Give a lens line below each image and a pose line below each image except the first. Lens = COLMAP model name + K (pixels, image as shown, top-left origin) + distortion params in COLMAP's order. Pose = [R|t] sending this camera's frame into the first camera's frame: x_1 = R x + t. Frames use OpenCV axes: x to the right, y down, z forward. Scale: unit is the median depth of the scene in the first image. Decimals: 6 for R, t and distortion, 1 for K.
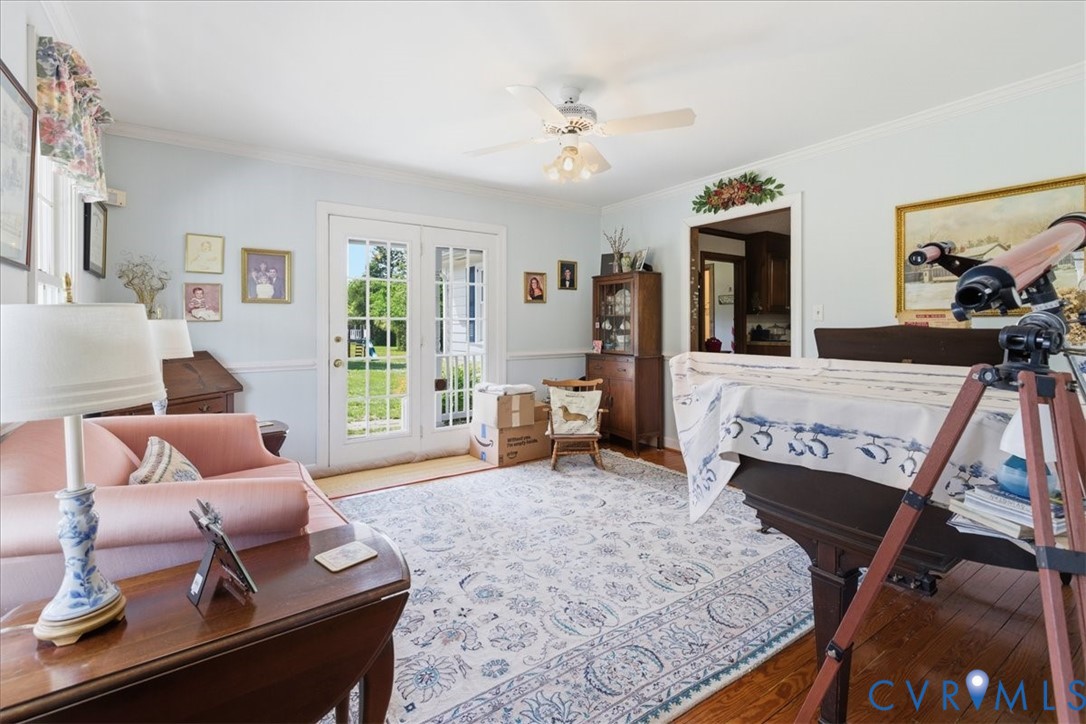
lens RADIAL K [[478.3, 0, 544.3], [0, 478.3, 346.6], [0, 0, 1]] dist [0.005031, -0.000191]
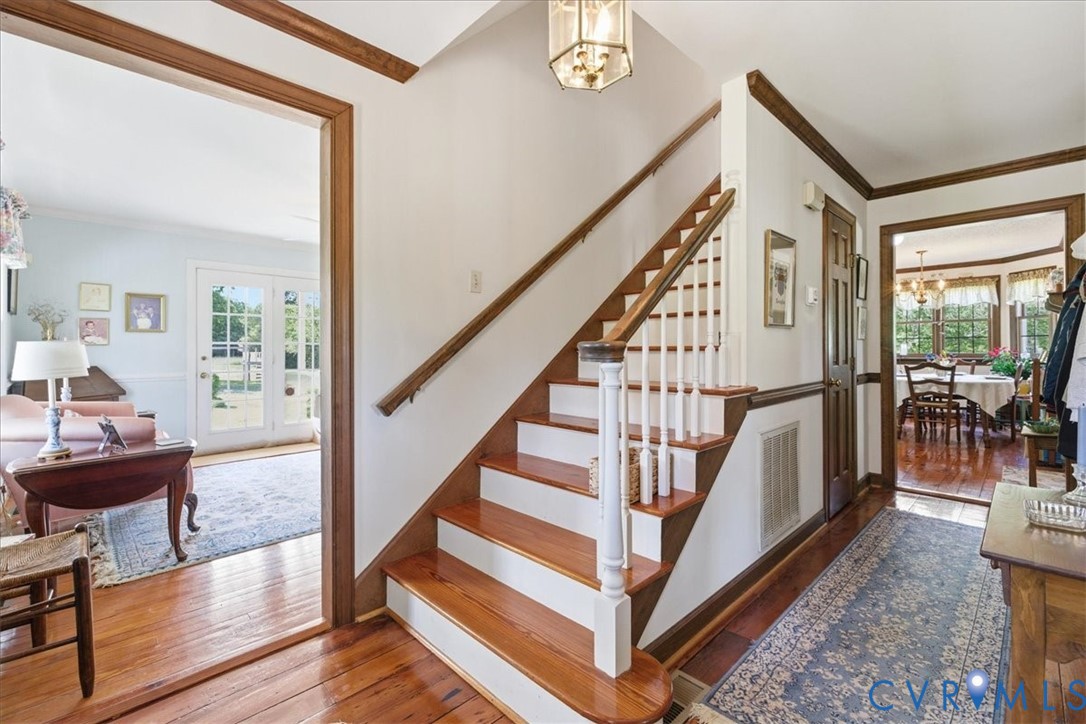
lens RADIAL K [[462.9, 0, 541.2], [0, 462.9, 364.7], [0, 0, 1]] dist [0.000030, -0.000087]
pose [[0.986777, -0.005495, 0.161991, 0.475515], [0.006710, 0.999953, -0.006951, 0.030104], [-0.161945, 0.007946, 0.986768, -0.723850]]
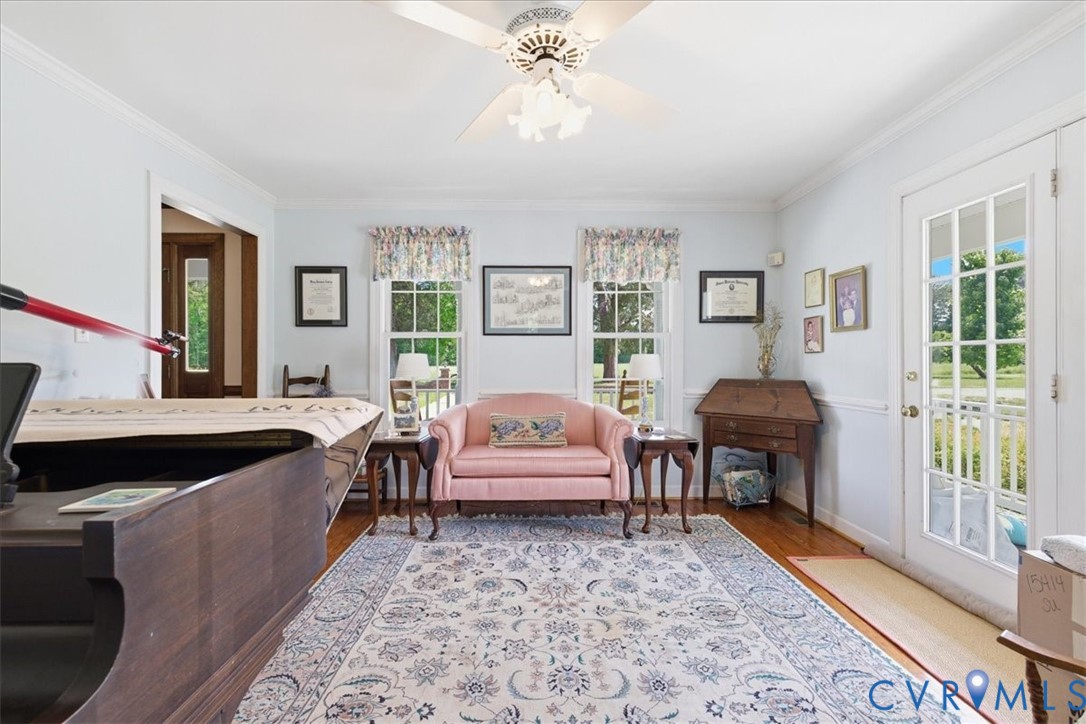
lens RADIAL K [[465.8, 0, 543.0], [0, 465.8, 362.0], [0, 0, 1]] dist [0.001306, 0.000194]
pose [[-0.547744, 0.004734, -0.836633, 0.629488], [-0.033367, 0.999065, 0.027498, -0.054428], [0.835981, 0.042978, -0.547074, 1.421992]]
